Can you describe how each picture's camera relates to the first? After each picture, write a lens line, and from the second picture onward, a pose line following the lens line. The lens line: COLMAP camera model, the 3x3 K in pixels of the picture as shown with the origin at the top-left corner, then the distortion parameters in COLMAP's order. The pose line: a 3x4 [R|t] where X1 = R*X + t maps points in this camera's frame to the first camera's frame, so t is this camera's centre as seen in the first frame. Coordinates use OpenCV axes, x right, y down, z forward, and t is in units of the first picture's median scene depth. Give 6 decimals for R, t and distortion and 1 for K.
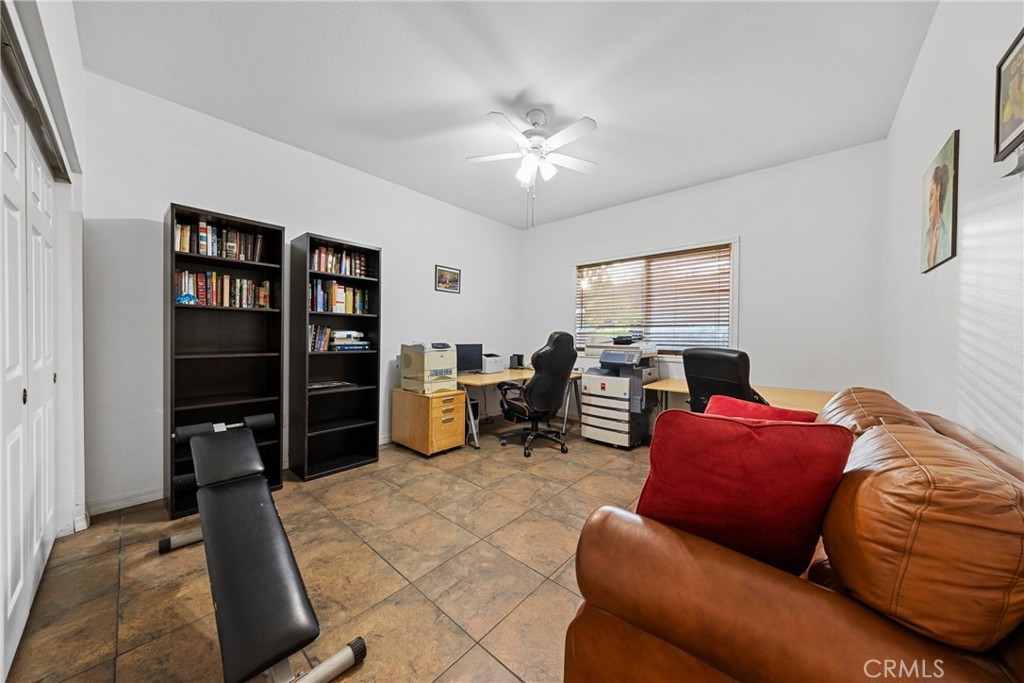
lens RADIAL K [[341.0, 0, 511.4], [0, 341.0, 340.2], [0, 0, 1]] dist [-0.003490, 0.000549]
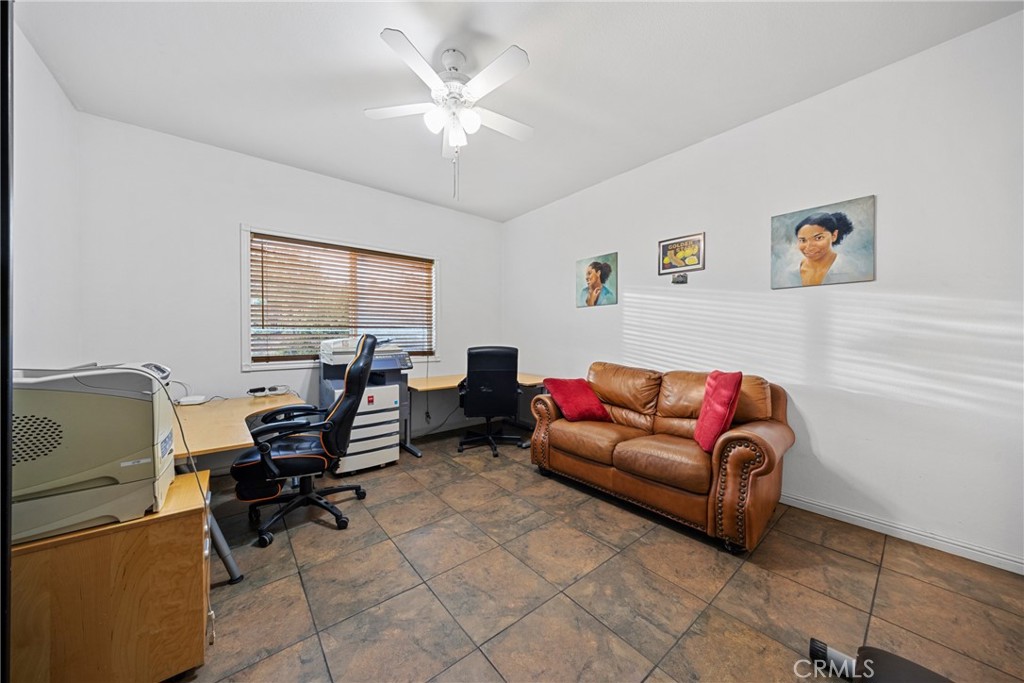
lens RADIAL K [[341.0, 0, 512.2], [0, 341.0, 336.8], [0, 0, 1]] dist [-0.003490, 0.000549]
pose [[0.166520, -0.011727, 0.985968, -0.597504], [0.017349, 0.999809, 0.008961, -0.022577], [-0.985886, 0.015613, 0.166691, 0.643691]]
